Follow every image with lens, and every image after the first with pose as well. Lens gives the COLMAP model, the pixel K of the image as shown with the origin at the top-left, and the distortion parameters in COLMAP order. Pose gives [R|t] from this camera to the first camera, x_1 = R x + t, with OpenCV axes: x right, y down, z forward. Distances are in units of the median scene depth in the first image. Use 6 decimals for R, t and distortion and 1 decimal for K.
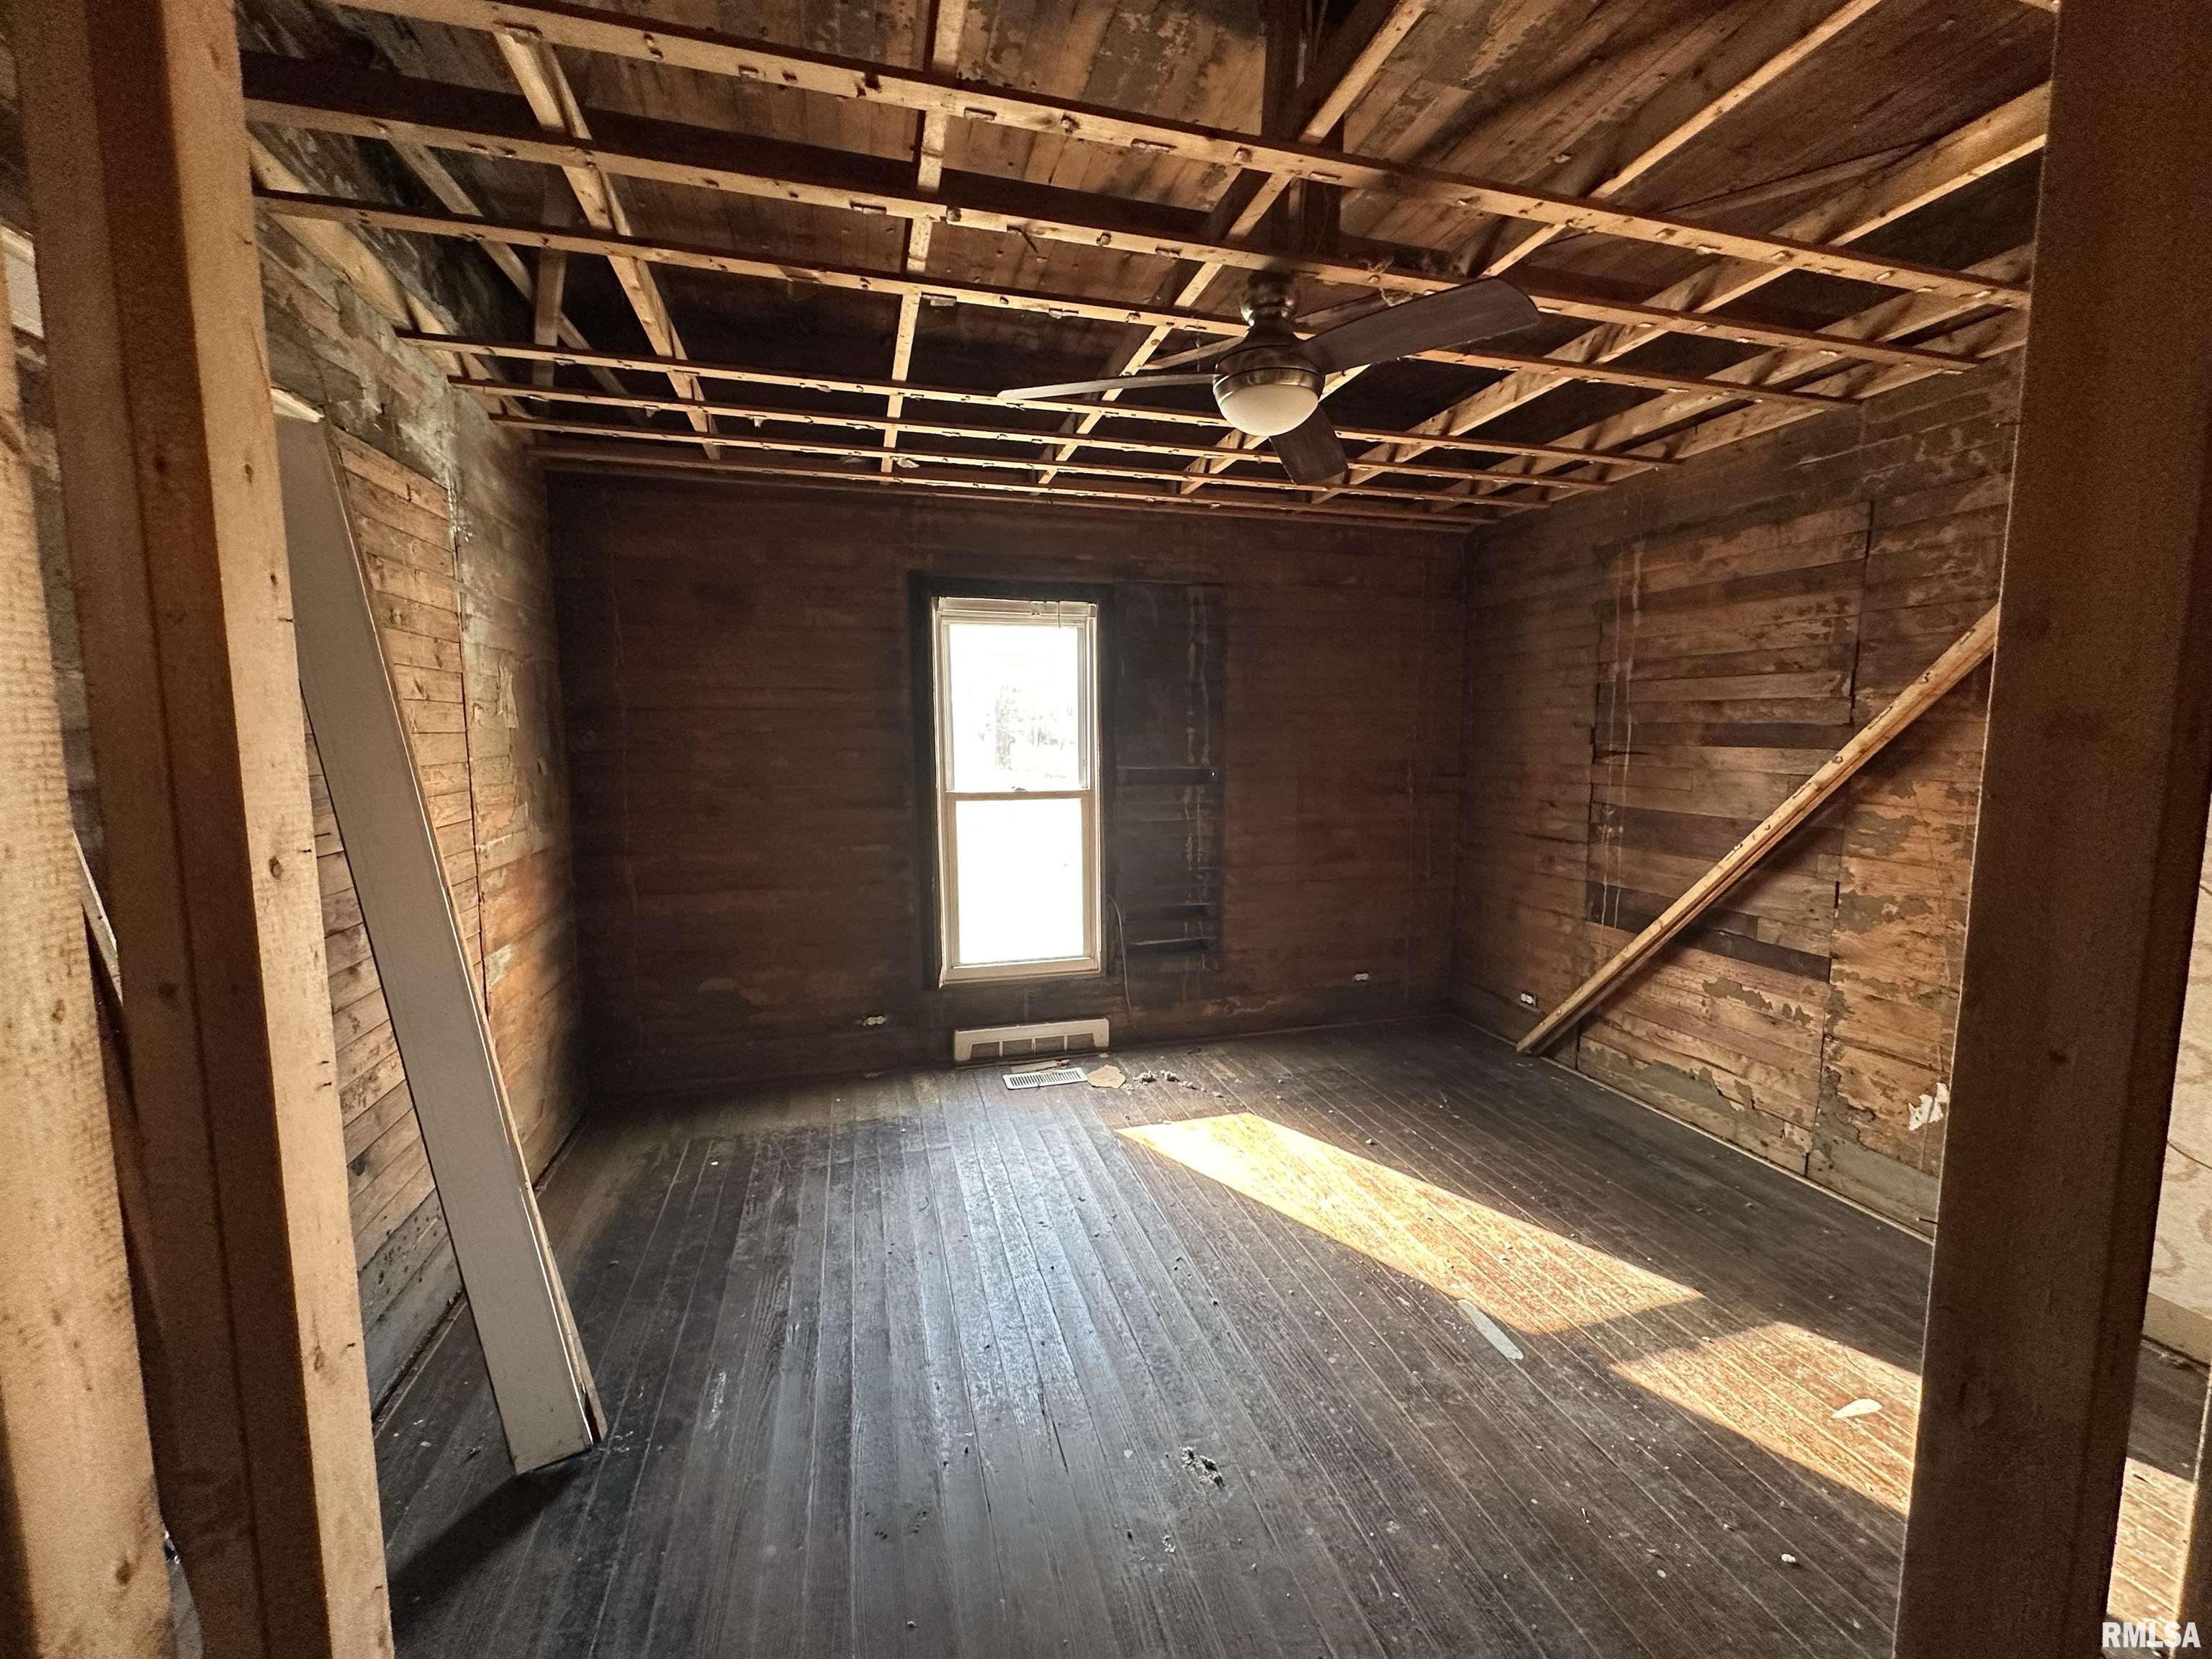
lens RADIAL K [[882.9, 0, 1103.0], [0, 882.9, 825.1], [0, 0, 1]] dist [-0.001102, 0.000266]
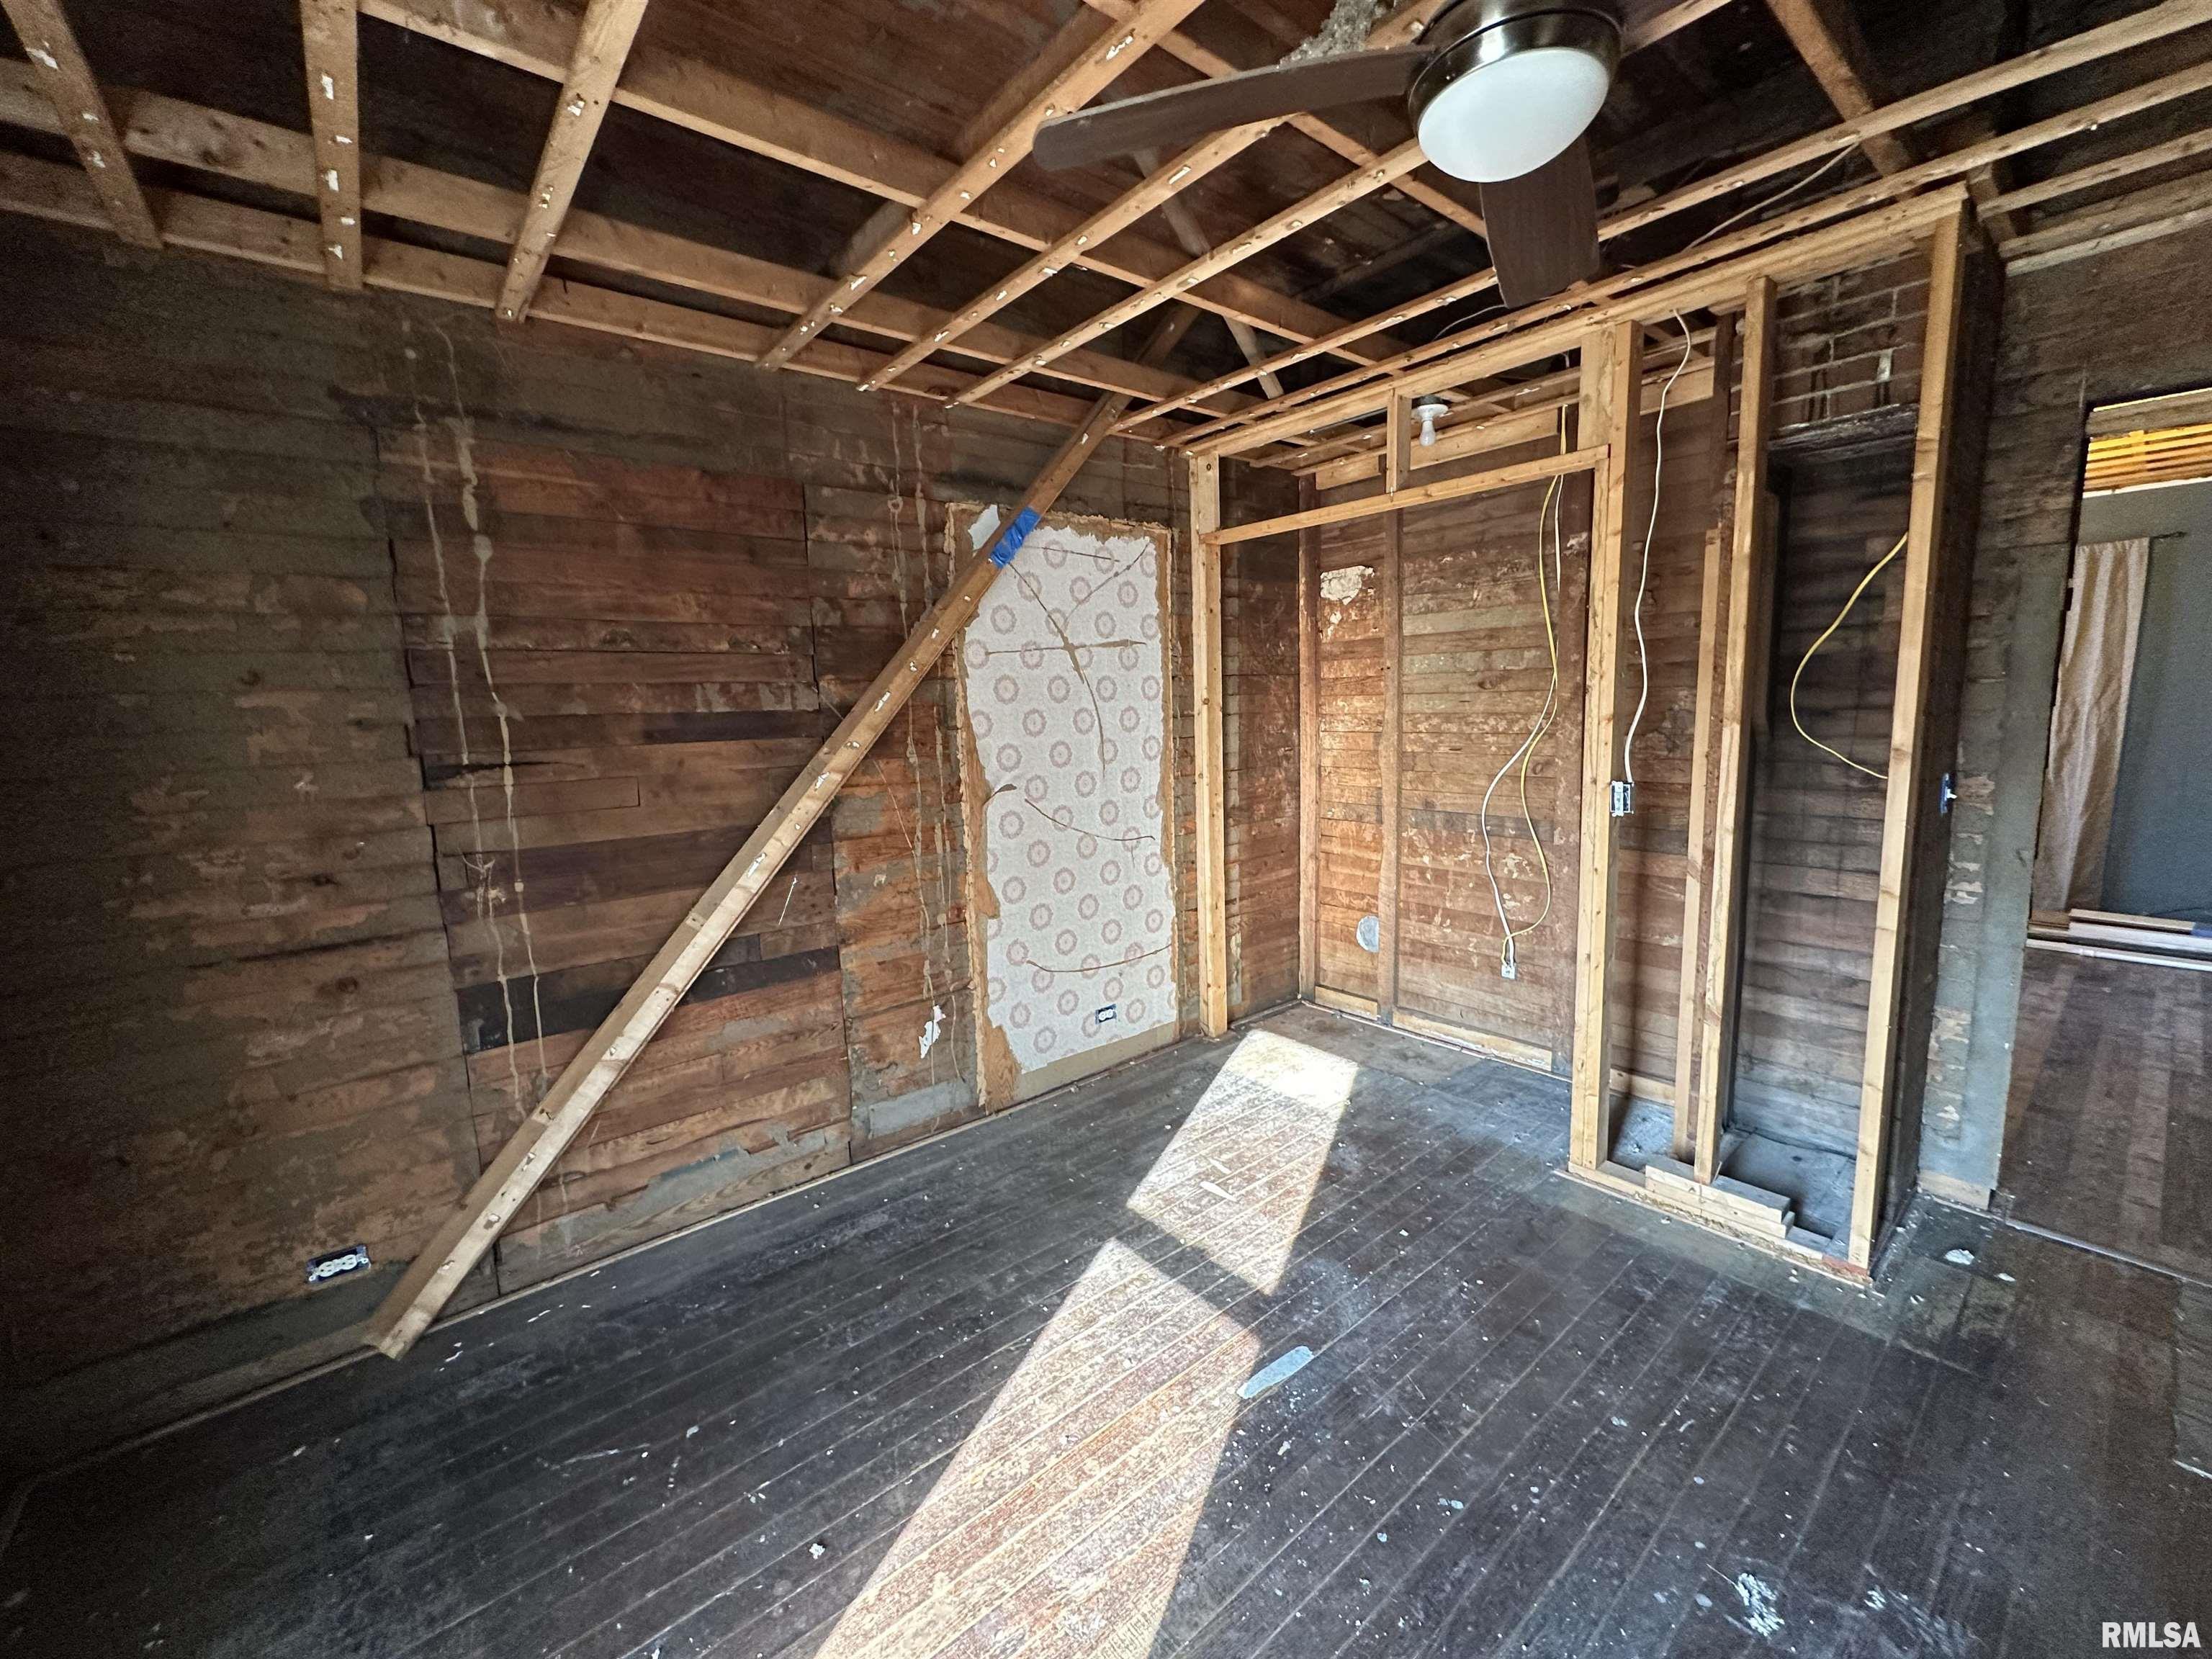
lens RADIAL K [[882.9, 0, 1104.1], [0, 882.9, 830.8], [0, 0, 1]] dist [-0.001102, 0.000266]
pose [[-0.403599, -0.118650, 0.907210, -0.184467], [0.133047, 0.973405, 0.186497, -0.119384], [-0.905210, 0.195972, -0.377079, 1.064021]]
